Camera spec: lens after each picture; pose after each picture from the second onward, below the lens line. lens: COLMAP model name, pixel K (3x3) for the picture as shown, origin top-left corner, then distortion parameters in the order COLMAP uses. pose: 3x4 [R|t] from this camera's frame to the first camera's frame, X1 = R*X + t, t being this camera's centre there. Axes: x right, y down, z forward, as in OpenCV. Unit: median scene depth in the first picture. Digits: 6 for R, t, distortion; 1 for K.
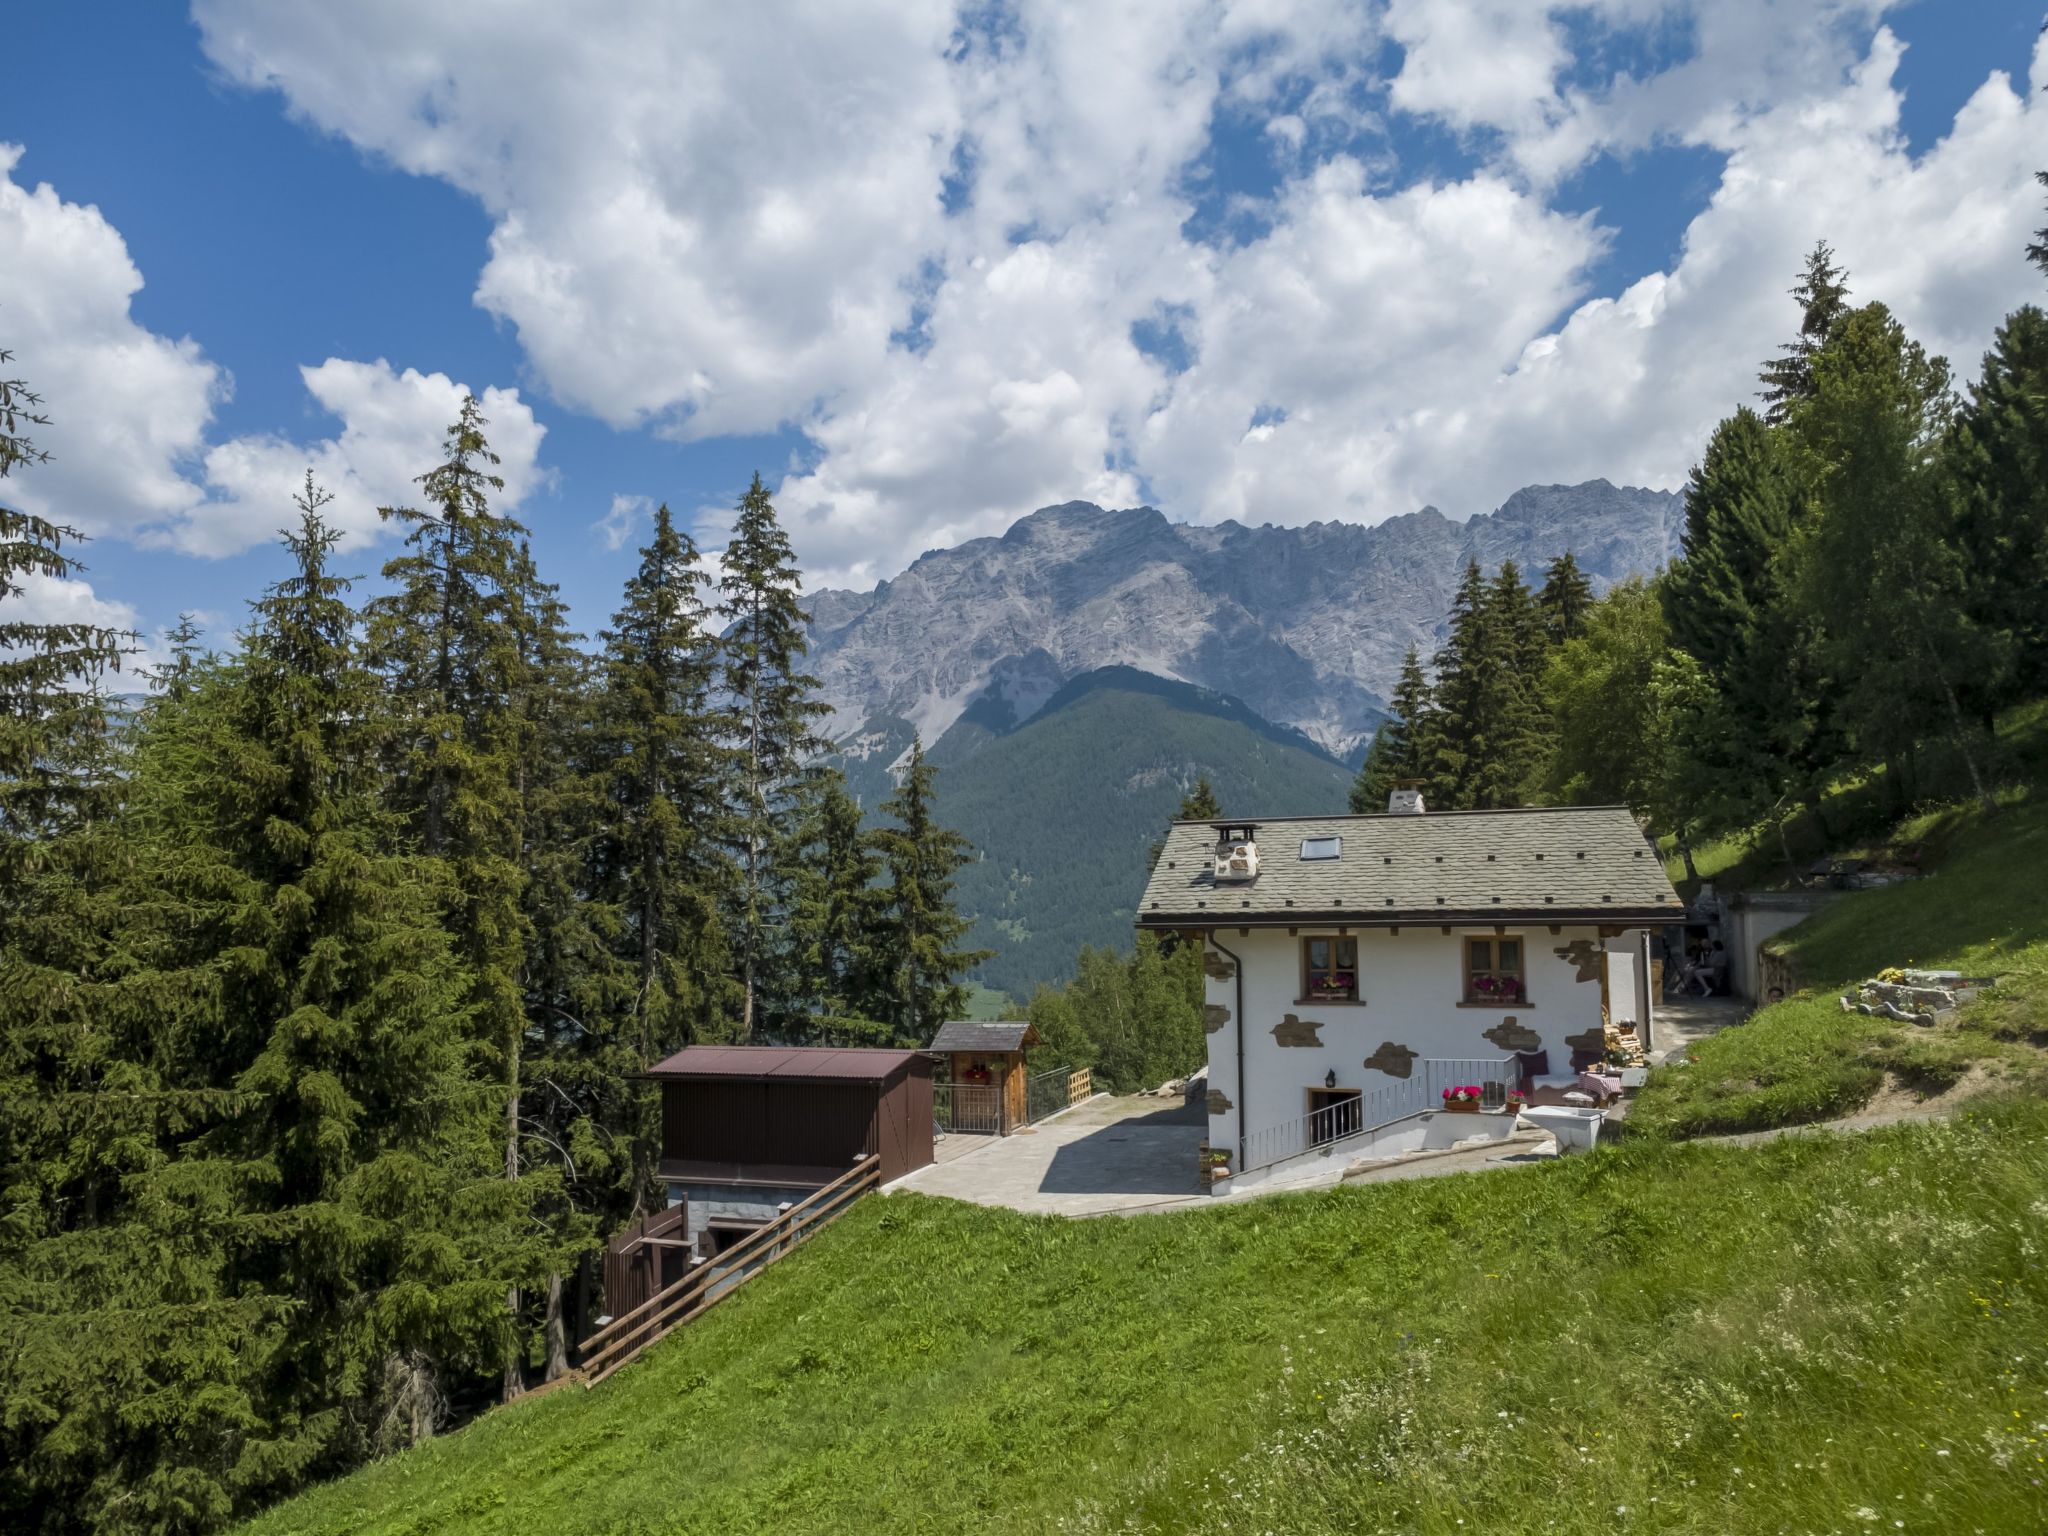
lens RADIAL K [[1494.0, 0, 1024.7], [0, 1494.0, 799.2], [0, 0, 1]] dist [-0.000927, 0.005882]
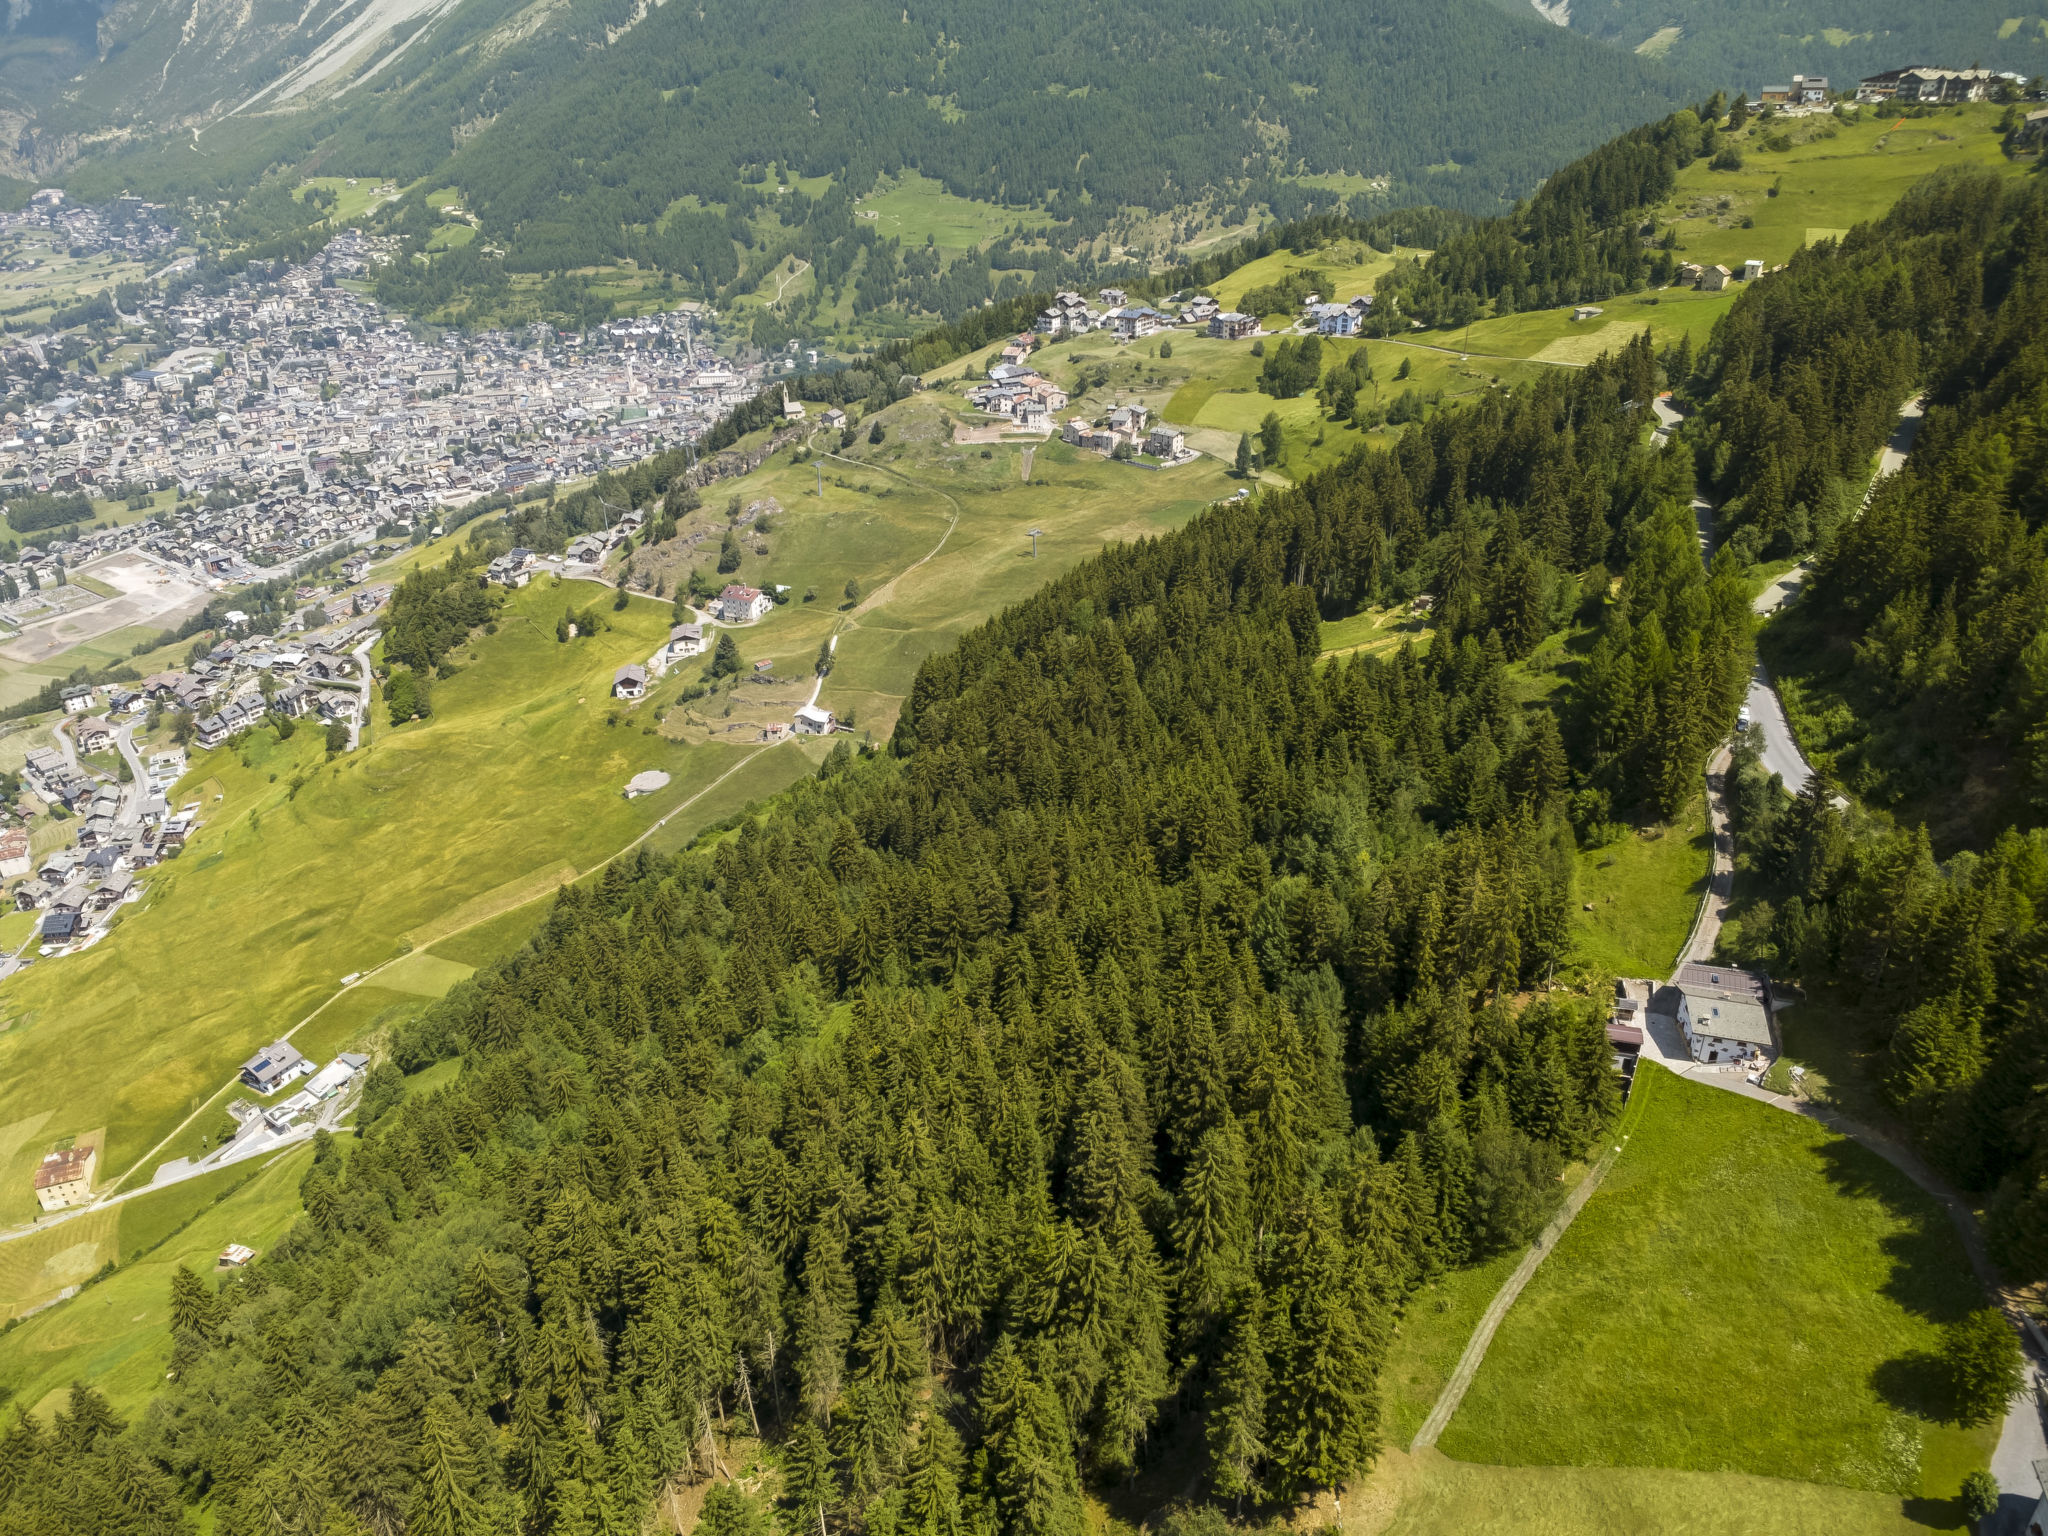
lens RADIAL K [[1450.1, 0, 1024.0], [0, 1450.1, 768.0], [0, 0, 1]] dist [0.000569, 0.001997]
pose [[0.997359, -0.035658, 0.063277, -1.766944], [-0.002748, 0.852043, 0.523464, -2.328306], [-0.072580, -0.522255, 0.849695, -2.003682]]
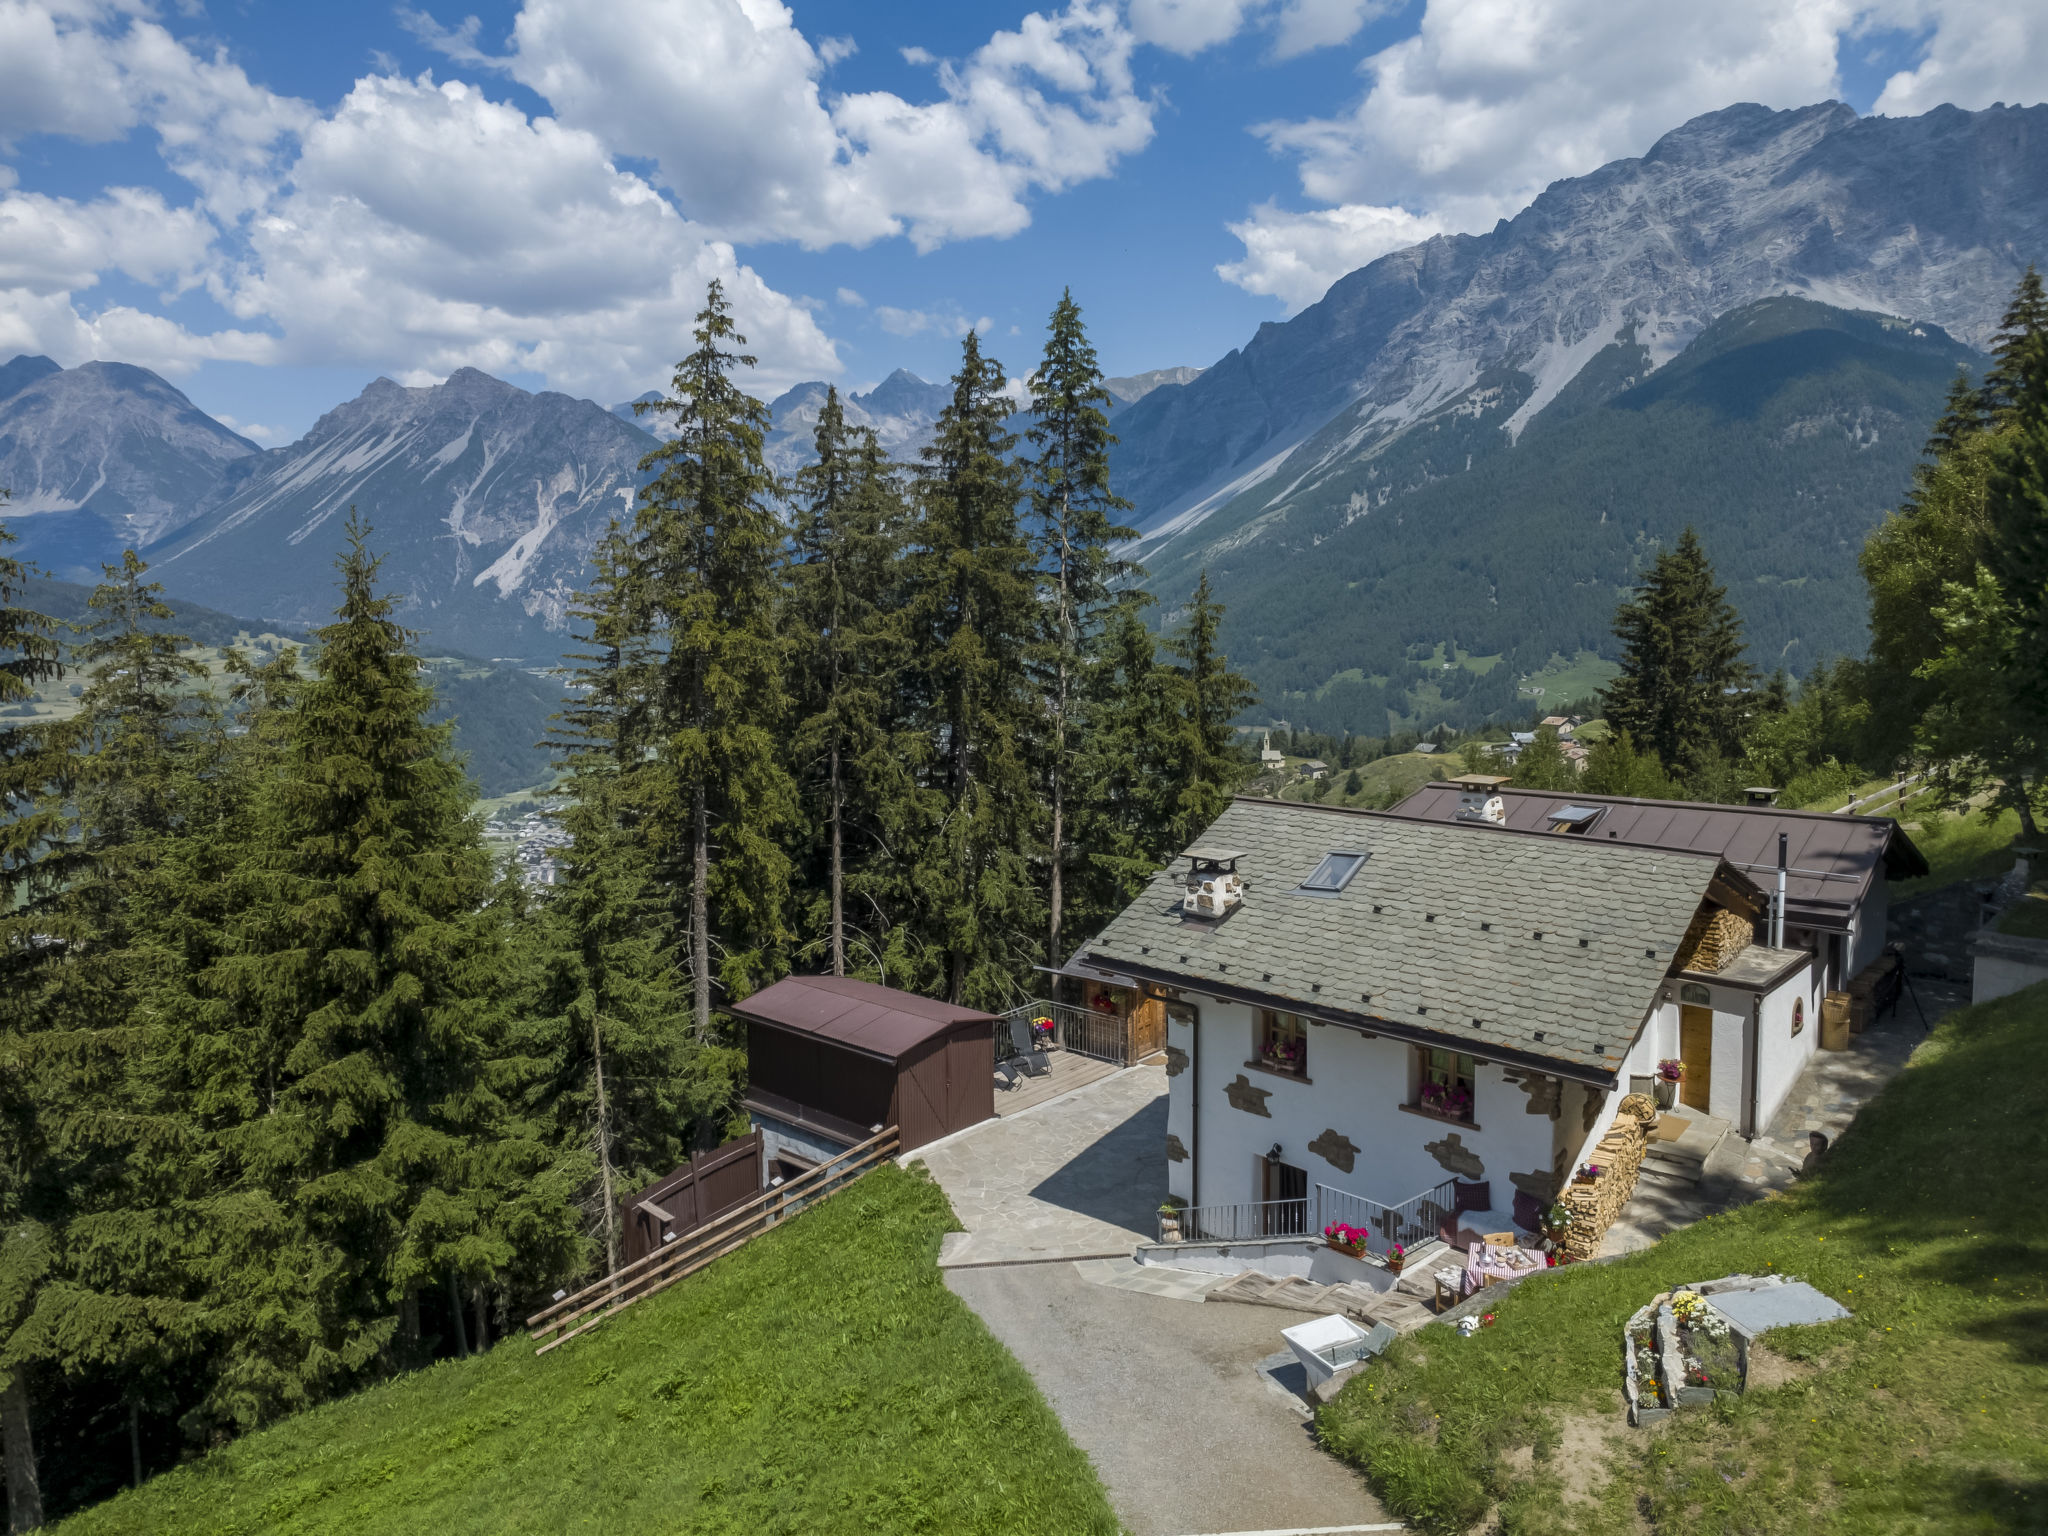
lens RADIAL K [[1471.4, 0, 1018.6], [0, 1471.4, 714.7], [0, 0, 1]] dist [0.005832, -0.006044]
pose [[0.918296, 0.040826, -0.393785, 0.204471], [0.026644, 0.986040, 0.164361, -0.115261], [0.394998, -0.161424, 0.904389, 0.087666]]
